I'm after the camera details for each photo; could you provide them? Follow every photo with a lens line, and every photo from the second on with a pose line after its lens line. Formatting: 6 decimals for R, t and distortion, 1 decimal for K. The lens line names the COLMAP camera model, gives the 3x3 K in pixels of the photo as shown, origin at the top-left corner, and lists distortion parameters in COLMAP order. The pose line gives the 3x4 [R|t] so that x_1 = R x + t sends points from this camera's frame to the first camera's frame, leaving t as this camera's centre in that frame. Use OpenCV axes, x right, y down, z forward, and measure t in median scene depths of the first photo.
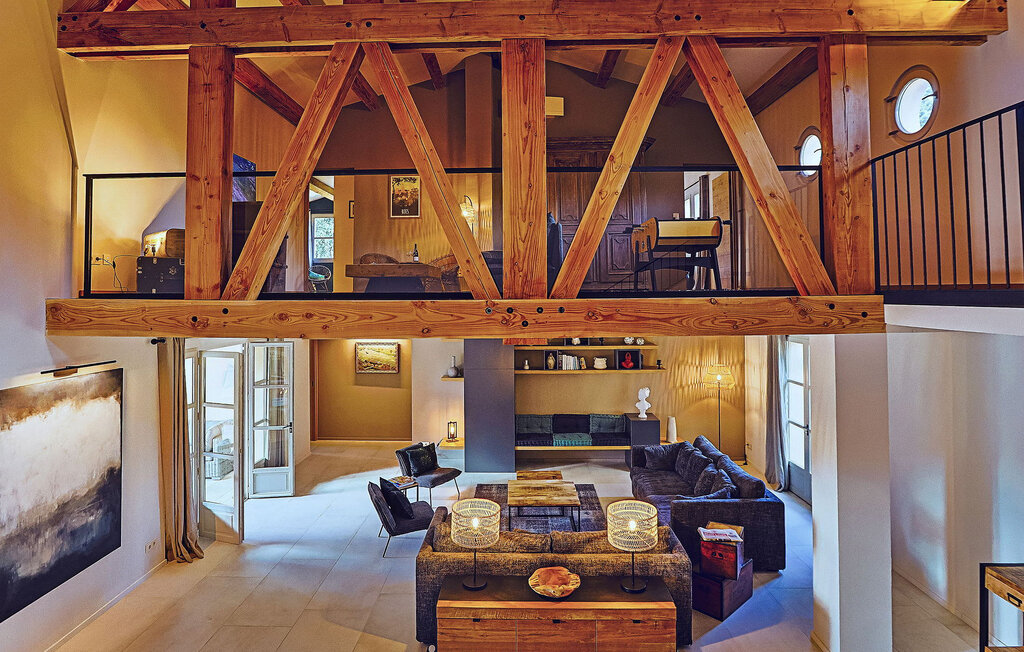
lens RADIAL K [[557.7, 0, 512.1], [0, 557.7, 267.5], [0, 0, 1]] dist [-0.056277, 0.001168]
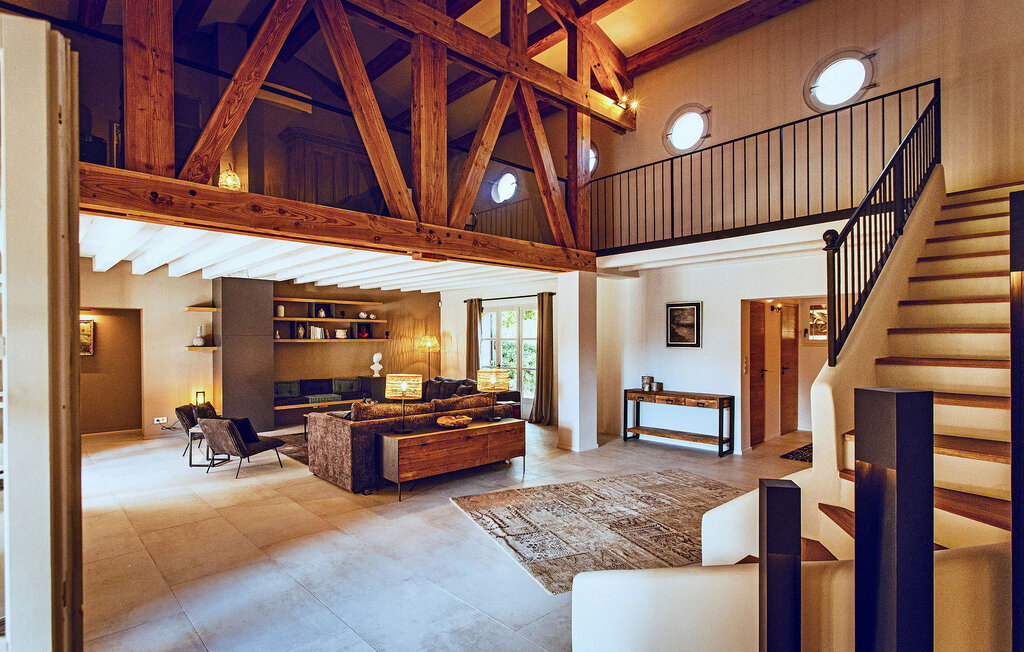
lens RADIAL K [[523.9, 0, 512.3], [0, 523.9, 340.3], [0, 0, 1]] dist [-0.004096, -0.000262]
pose [[0.706015, 0.003287, 0.708189, -0.764601], [-0.030927, 0.999178, 0.026194, 0.296958], [-0.707521, -0.040396, 0.705537, -0.091329]]
